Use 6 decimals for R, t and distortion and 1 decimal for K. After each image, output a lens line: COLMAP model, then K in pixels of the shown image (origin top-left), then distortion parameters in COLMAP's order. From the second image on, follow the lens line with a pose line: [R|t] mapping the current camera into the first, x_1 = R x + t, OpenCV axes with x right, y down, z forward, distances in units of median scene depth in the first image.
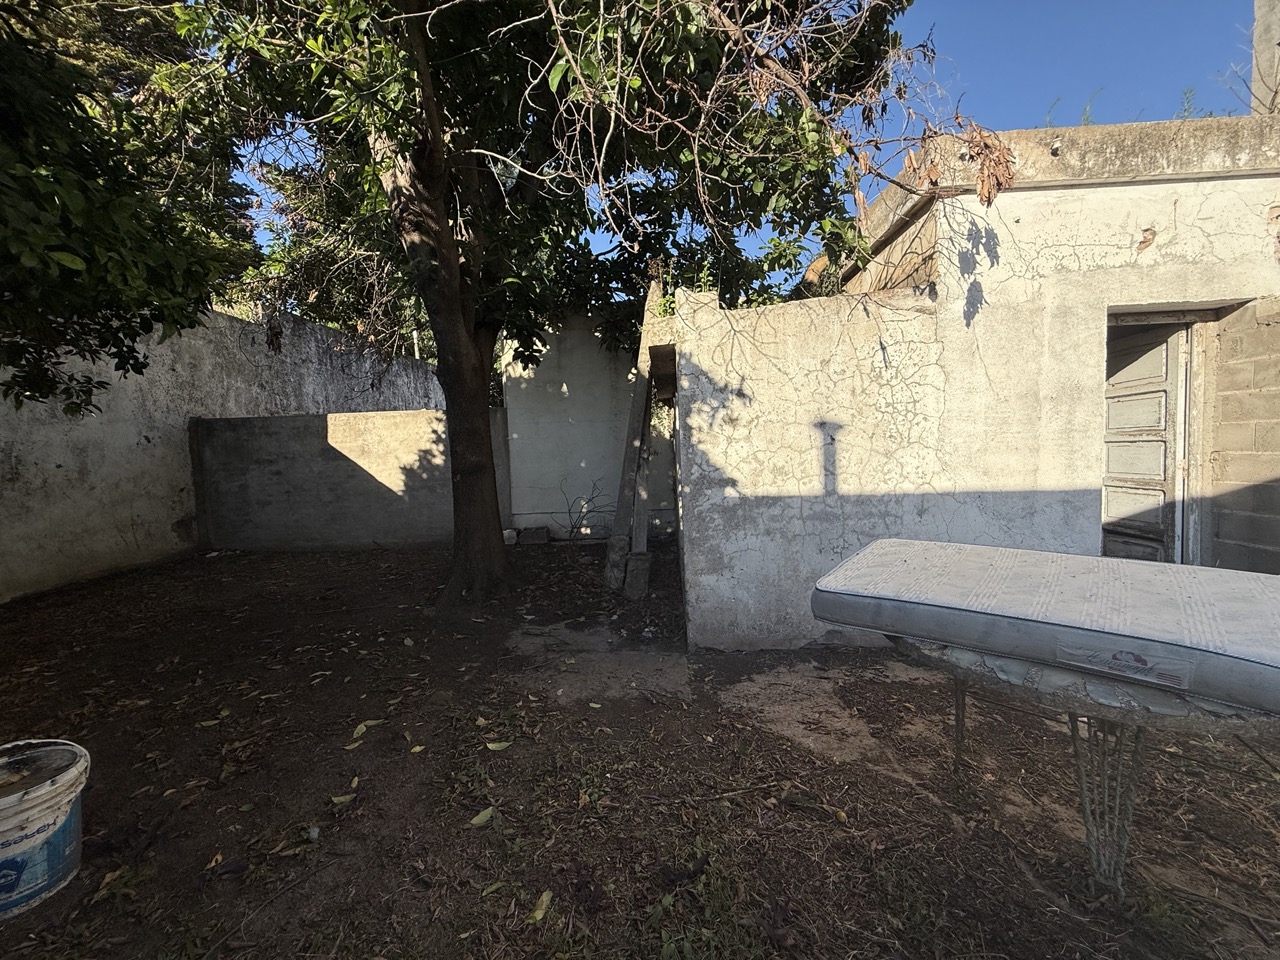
lens RADIAL K [[510.5, 0, 638.9], [0, 510.5, 476.6], [0, 0, 1]] dist [-0.000948, 0.001087]
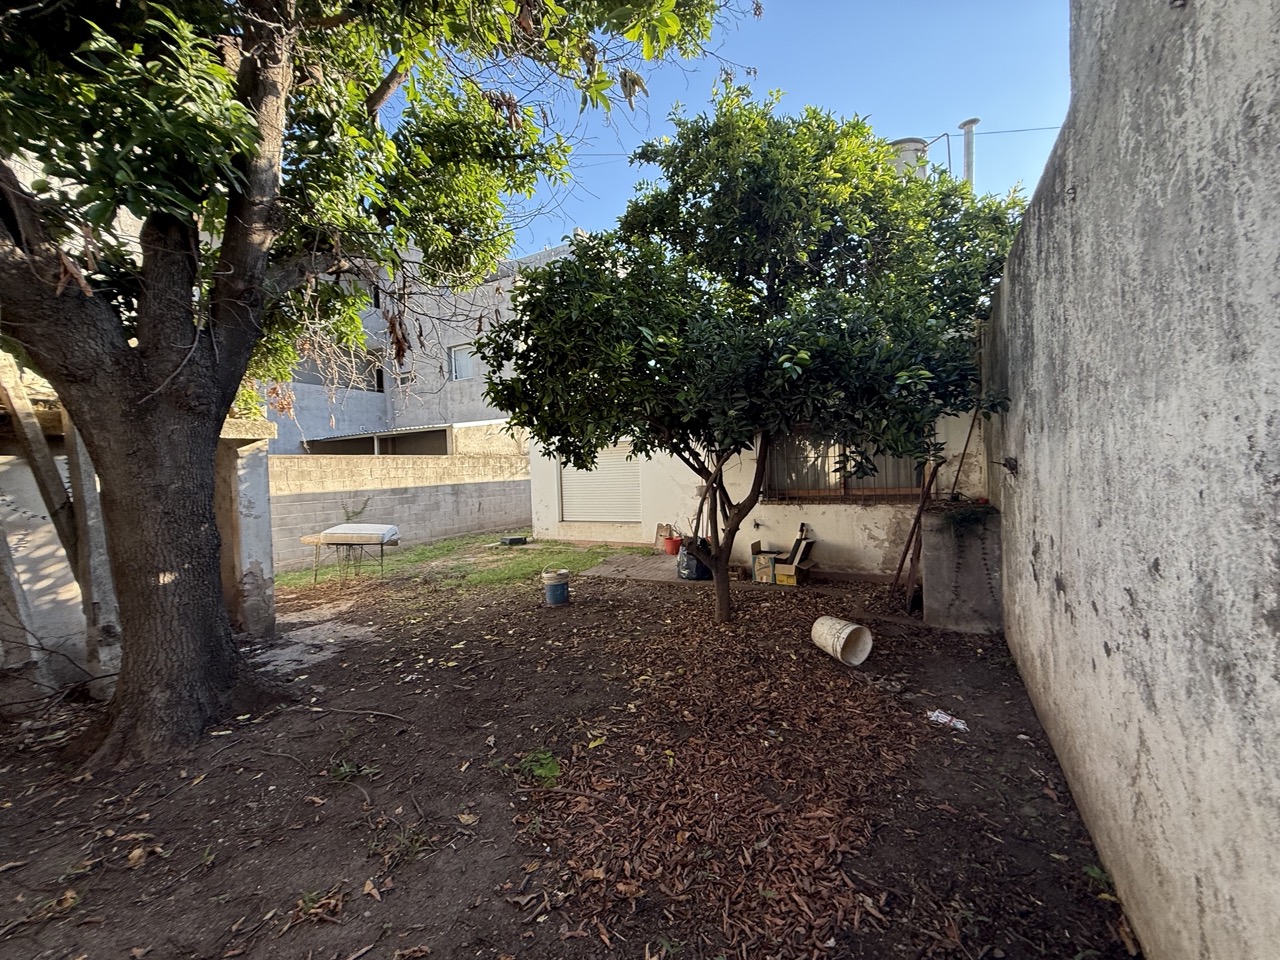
lens RADIAL K [[511.5, 0, 639.5], [0, 511.5, 475.9], [0, 0, 1]] dist [0.000351, 0.000408]
pose [[-0.889642, 0.060445, 0.452640, -1.681440], [0.091187, 0.994753, 0.046386, -0.113723], [-0.447461, 0.082542, -0.890486, 1.921419]]
